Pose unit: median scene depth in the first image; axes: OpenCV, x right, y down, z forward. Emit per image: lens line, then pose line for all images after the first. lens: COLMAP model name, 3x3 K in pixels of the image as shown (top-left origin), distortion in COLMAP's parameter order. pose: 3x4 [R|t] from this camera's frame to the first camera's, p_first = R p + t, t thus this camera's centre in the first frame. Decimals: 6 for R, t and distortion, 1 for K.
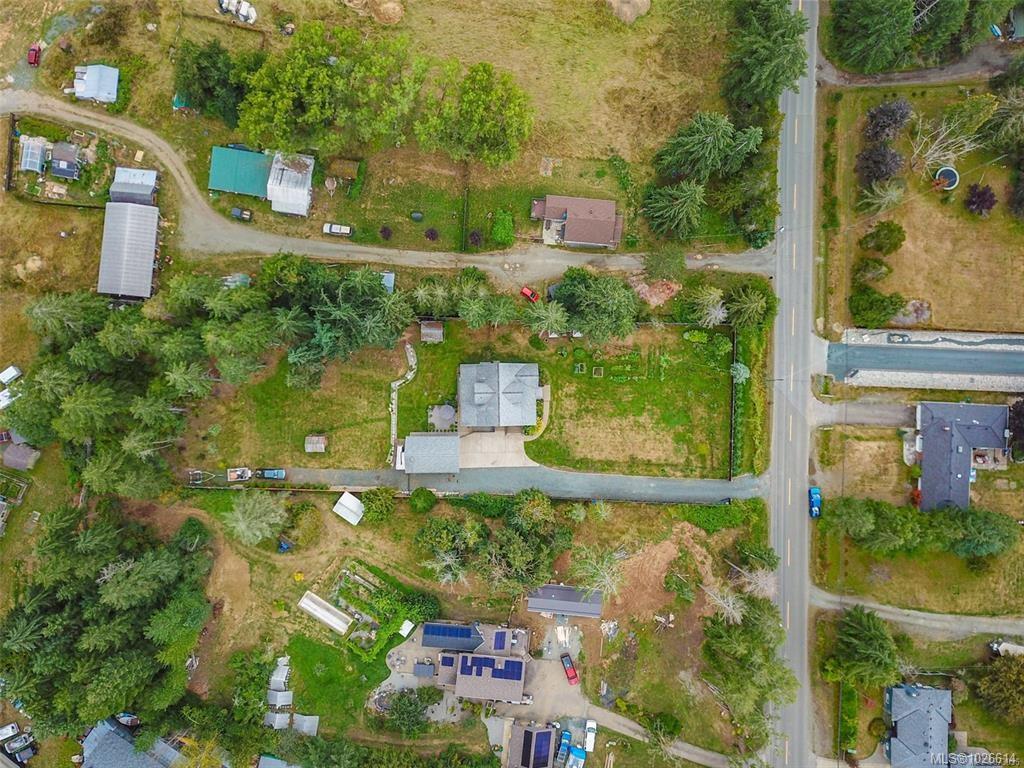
lens RADIAL K [[817.9, 0, 520.3], [0, 817.9, 385.8], [0, 0, 1]] dist [0.021578, -0.013058]
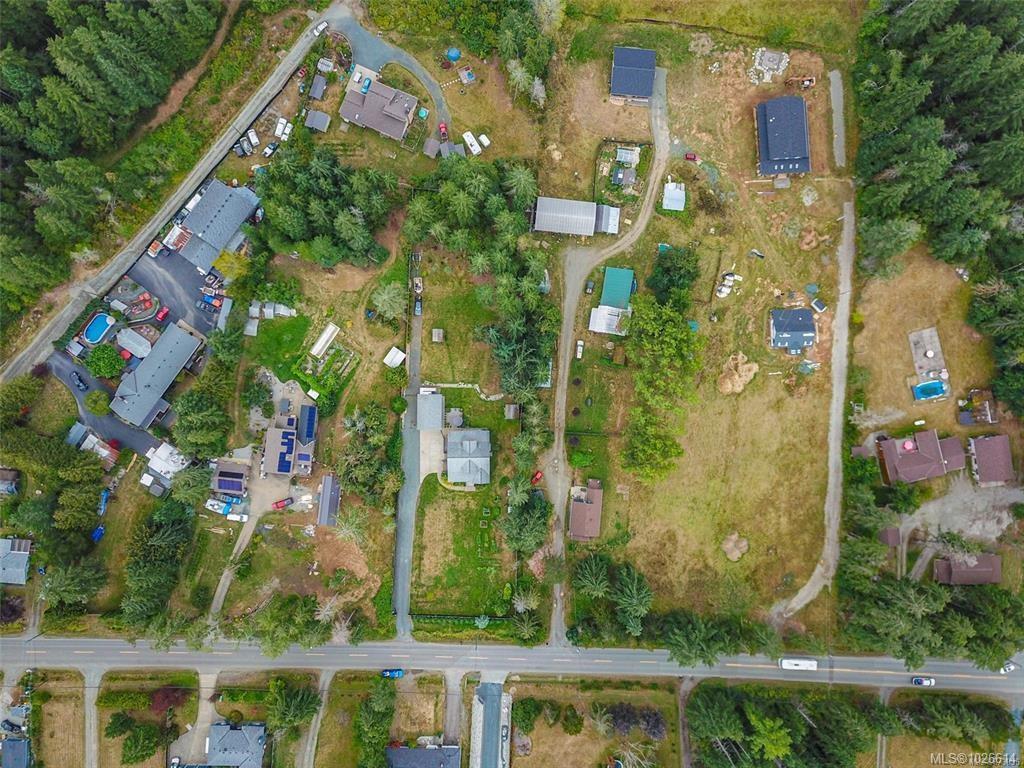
lens RADIAL K [[817.9, 0, 515.6], [0, 817.9, 373.3], [0, 0, 1]] dist [0.021578, -0.013058]
pose [[-0.008225, 0.998384, -0.056222, -0.095517], [-0.999869, -0.008995, -0.013449, -0.053223], [-0.013933, 0.056104, 0.998328, -0.500098]]
